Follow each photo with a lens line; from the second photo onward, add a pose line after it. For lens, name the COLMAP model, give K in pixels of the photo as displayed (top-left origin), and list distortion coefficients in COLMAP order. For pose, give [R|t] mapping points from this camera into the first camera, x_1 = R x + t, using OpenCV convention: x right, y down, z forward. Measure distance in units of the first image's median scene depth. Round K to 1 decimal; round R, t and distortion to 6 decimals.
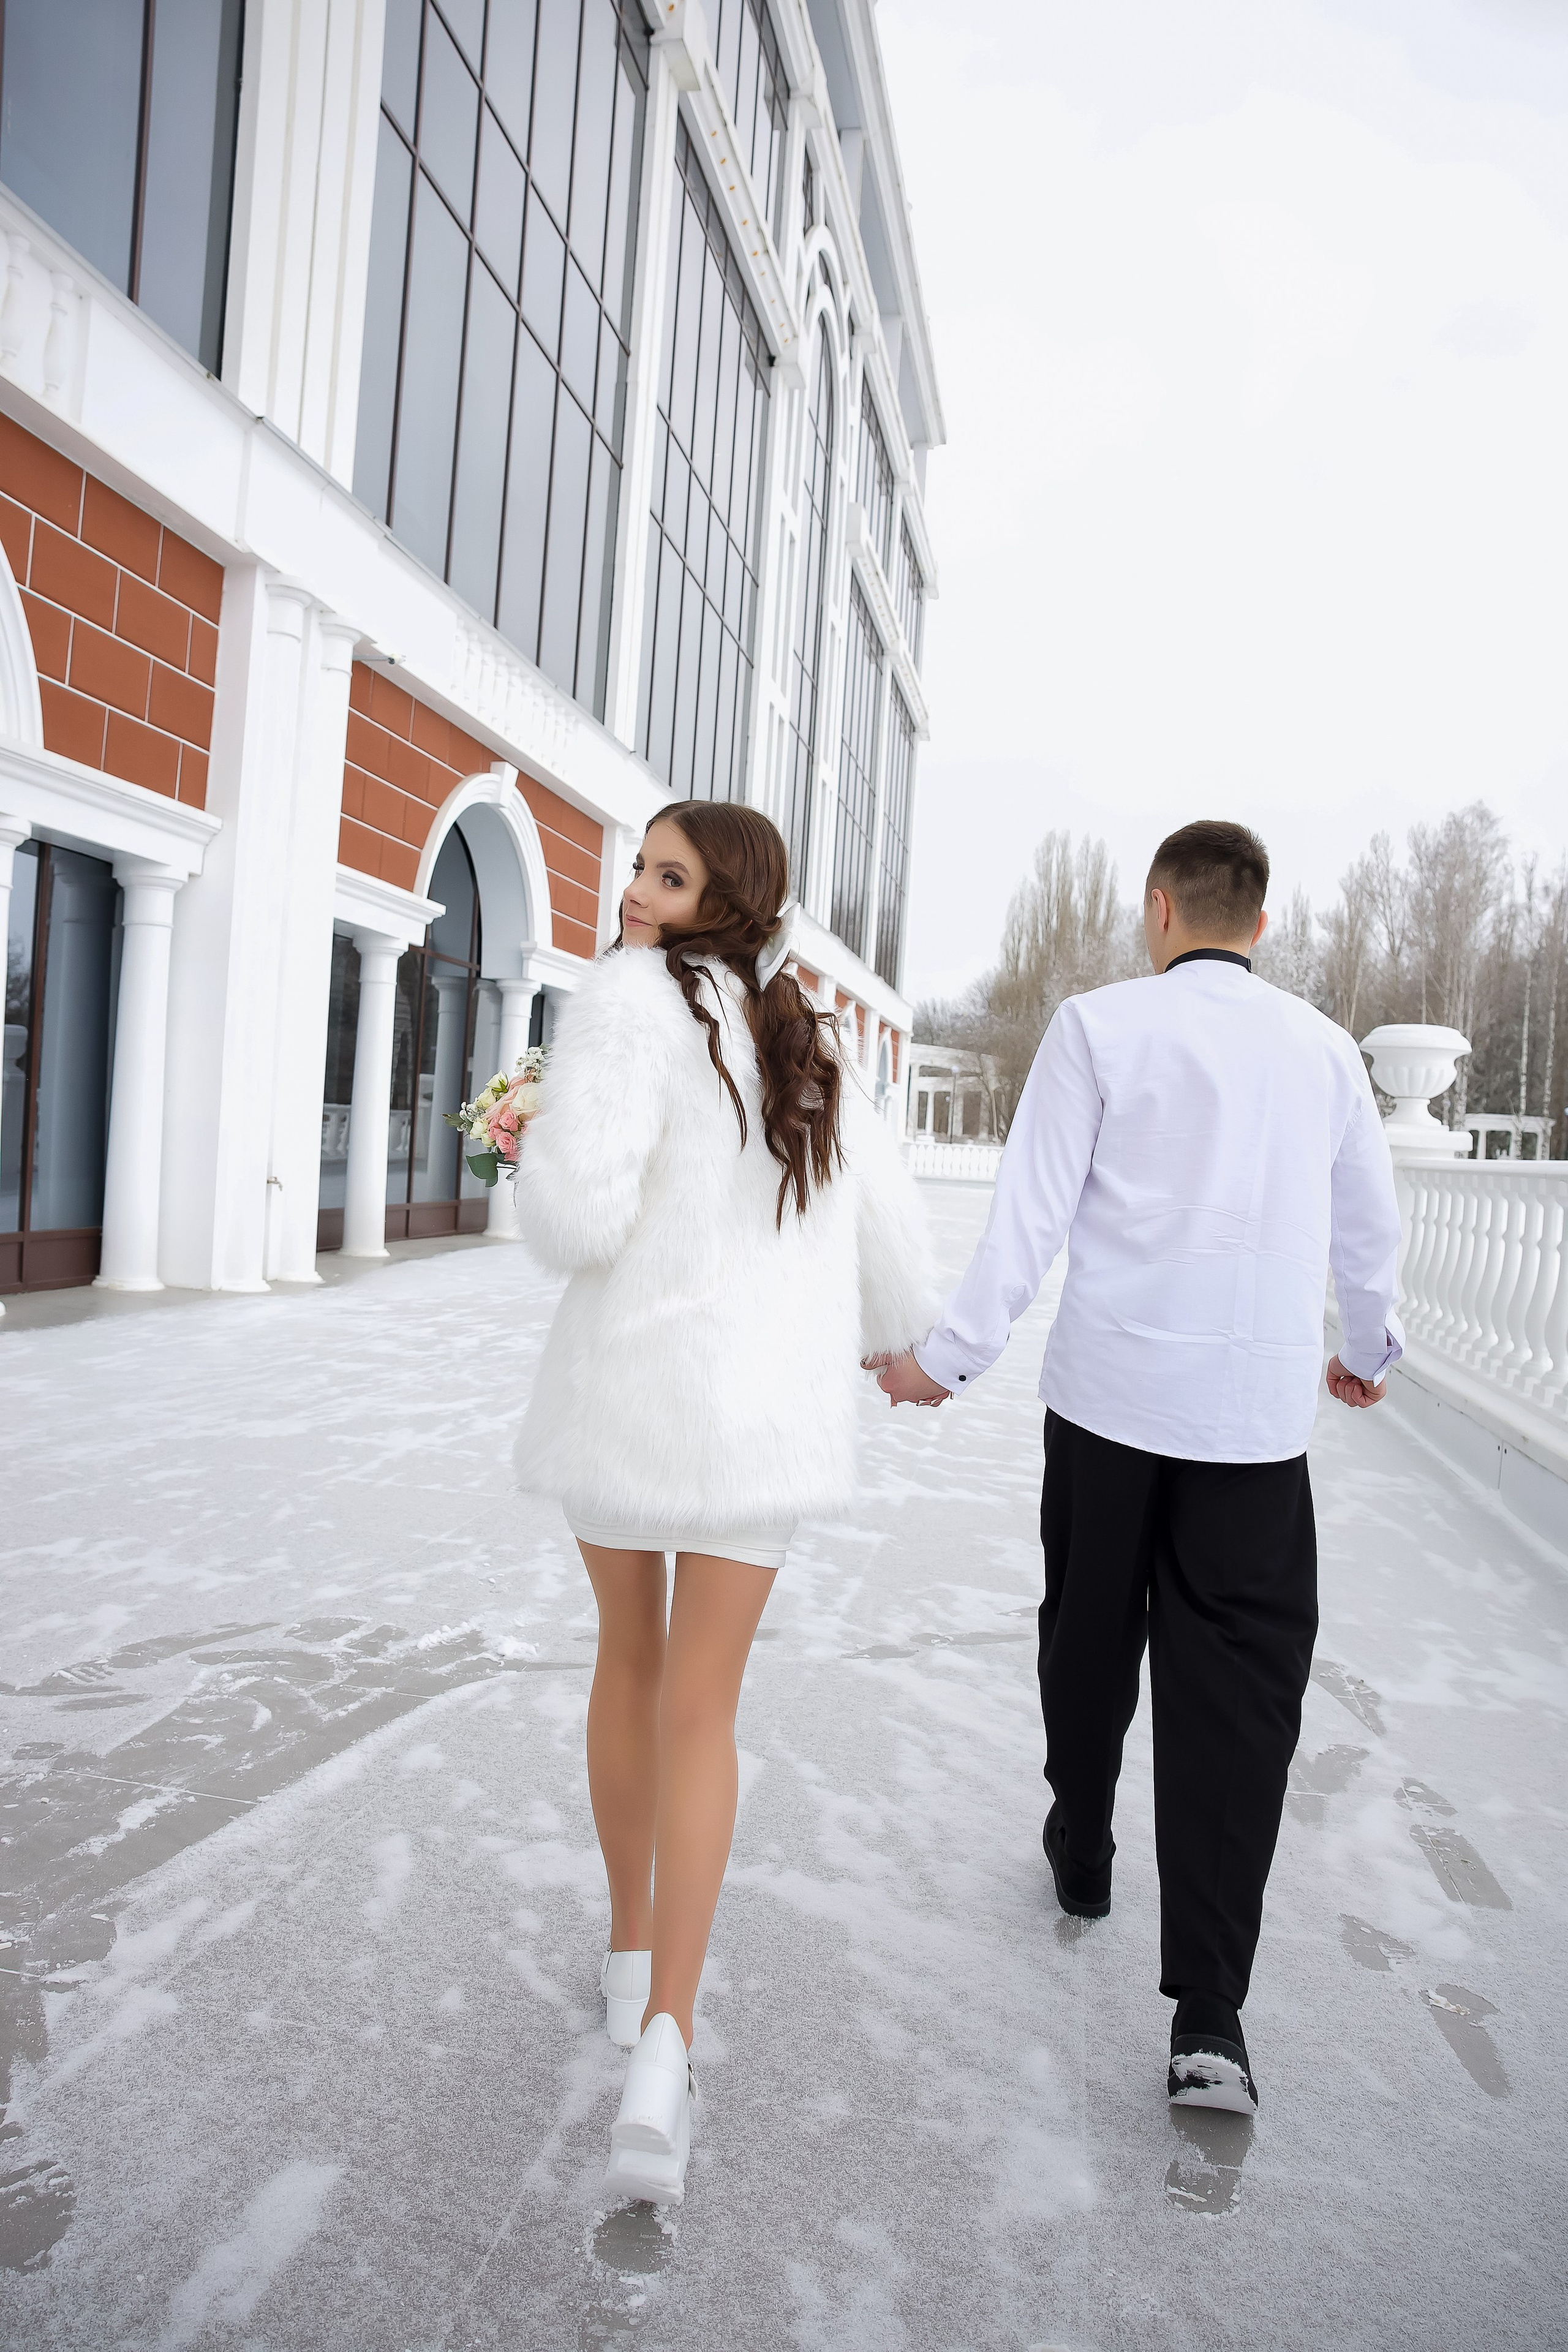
lens RADIAL K [[1573.0, 0, 784.0], [0, 1573.0, 1176.0], [0, 0, 1]] dist [-0.109777, 0.078613]
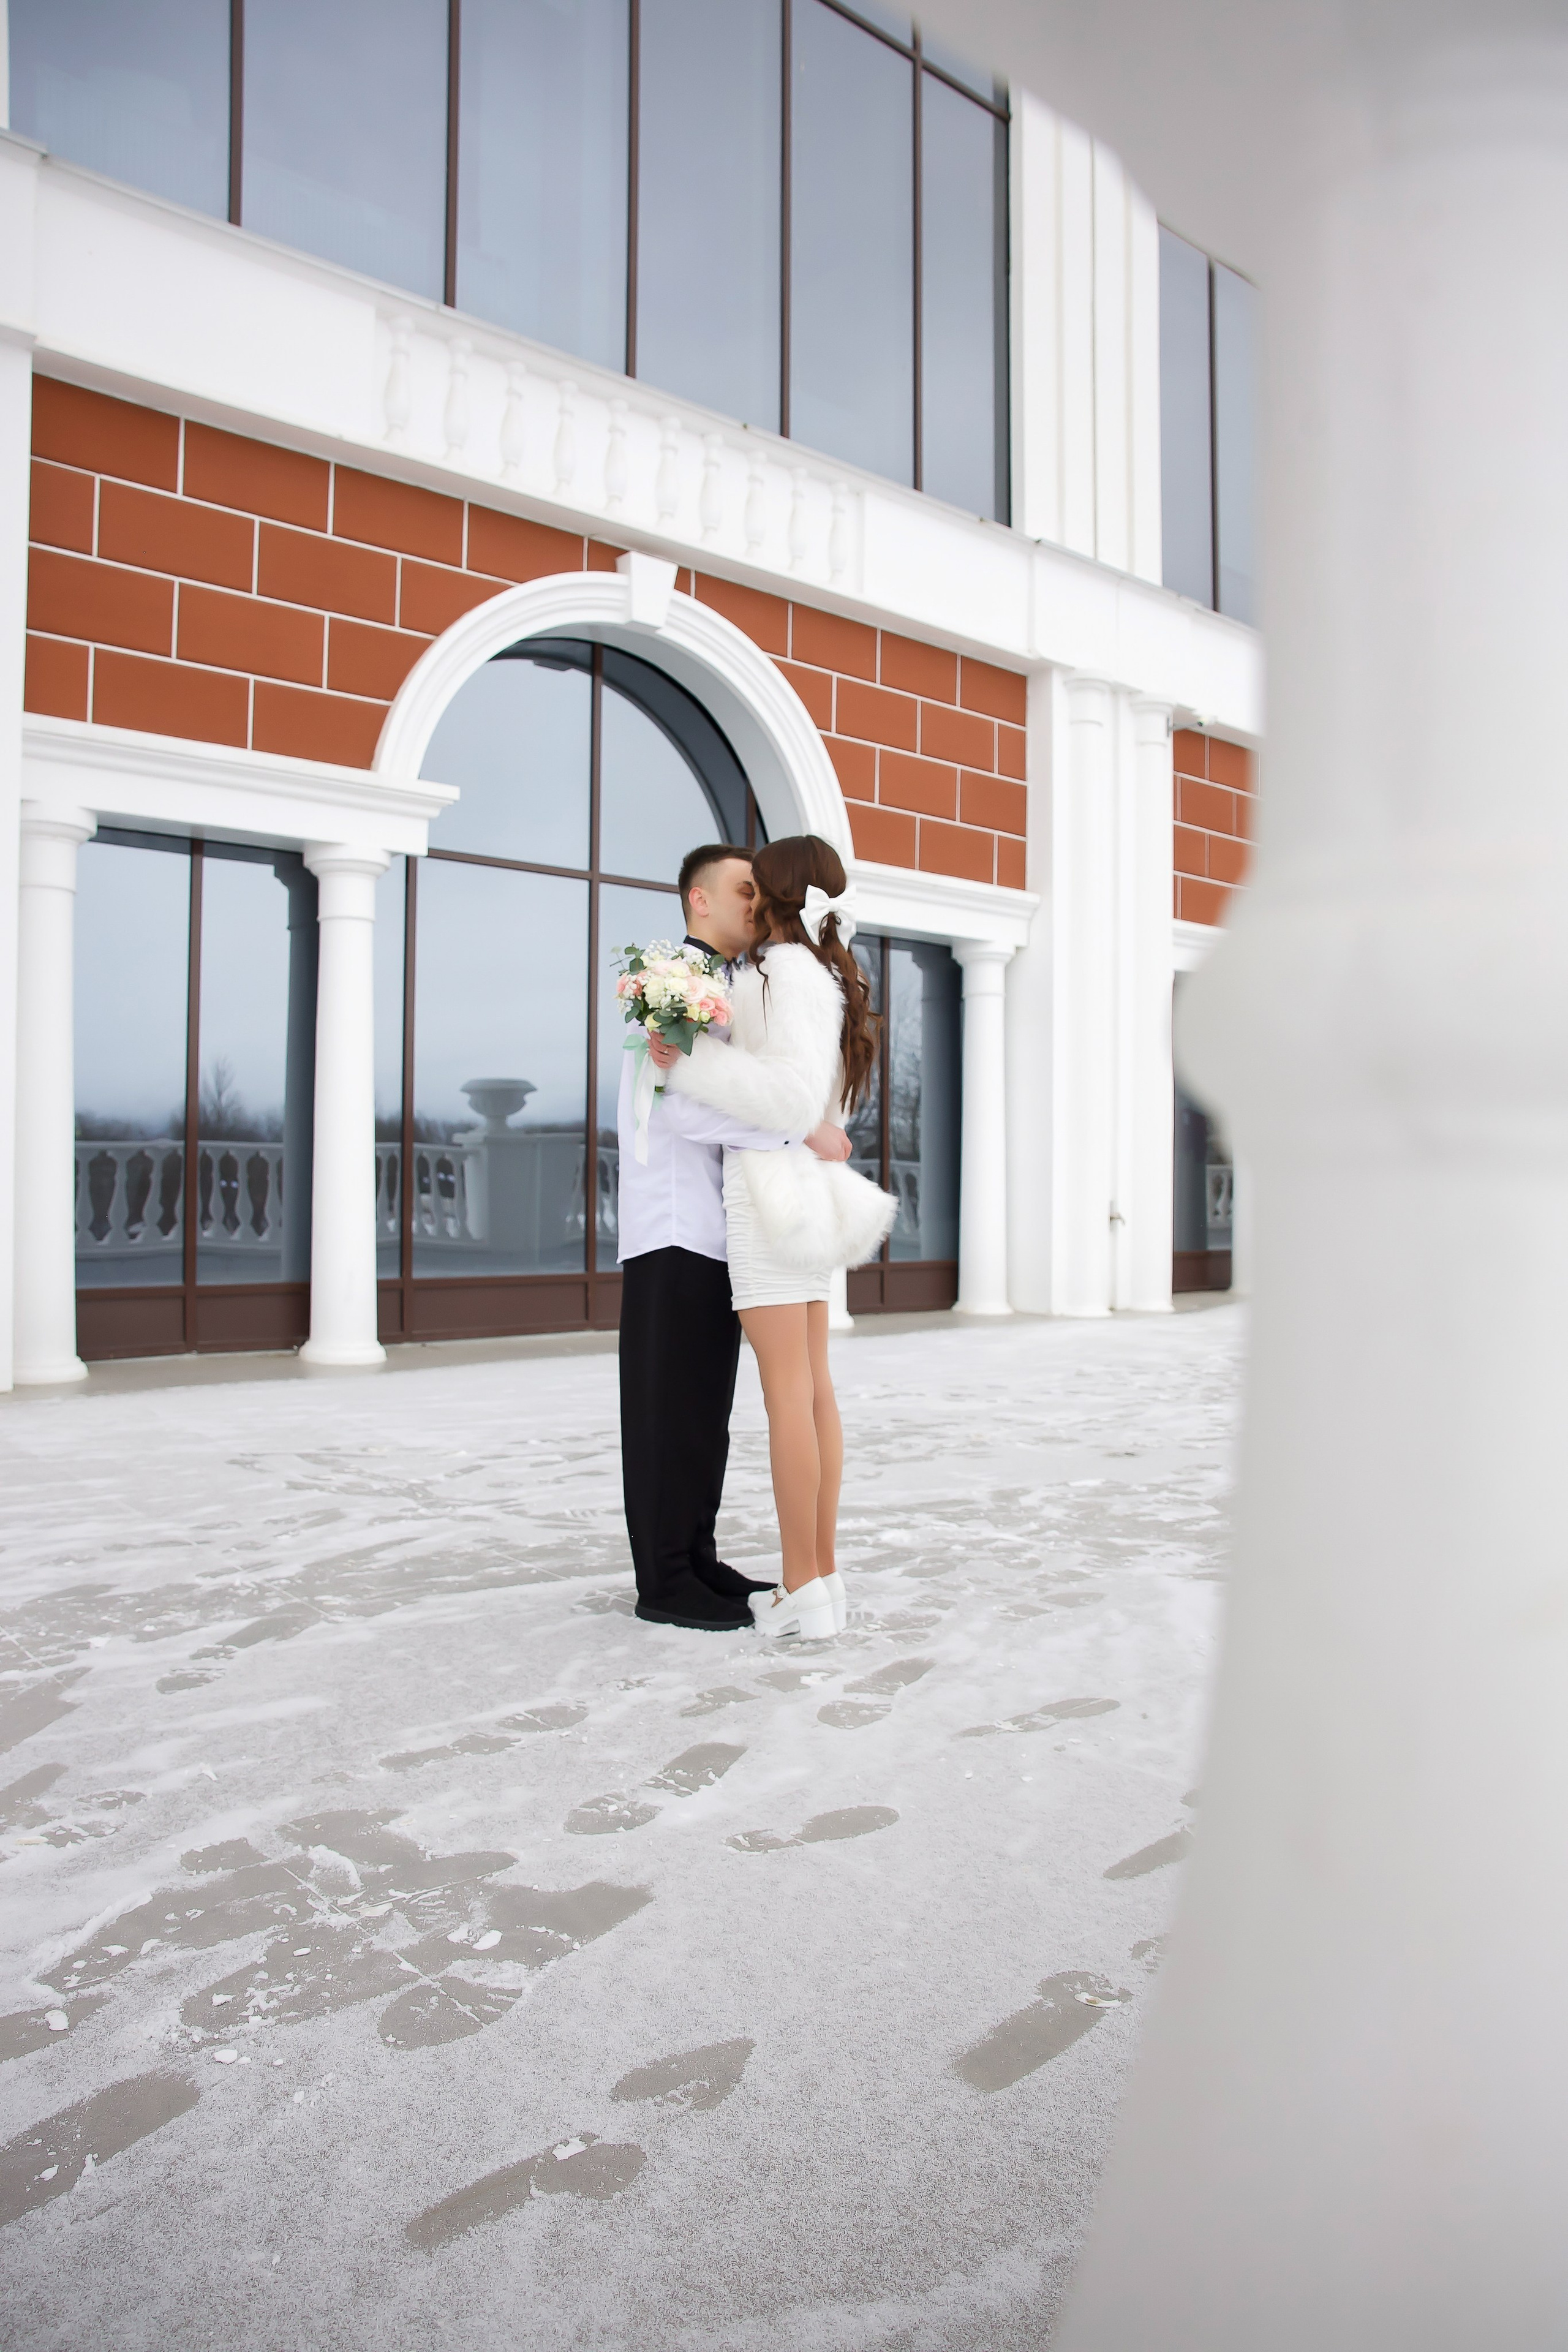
lens RADIAL K [[1573.0, 0, 784.0], [0, 1573.0, 1176.0], [0, 0, 1]] dist [-0.109777, 0.078613]
pose [[0.776083, -0.055915, -0.628147, 0.199143], [0.024506, 0.997983, -0.058559, 0.036275], [0.630155, 0.030053, 0.775888, 0.004092]]
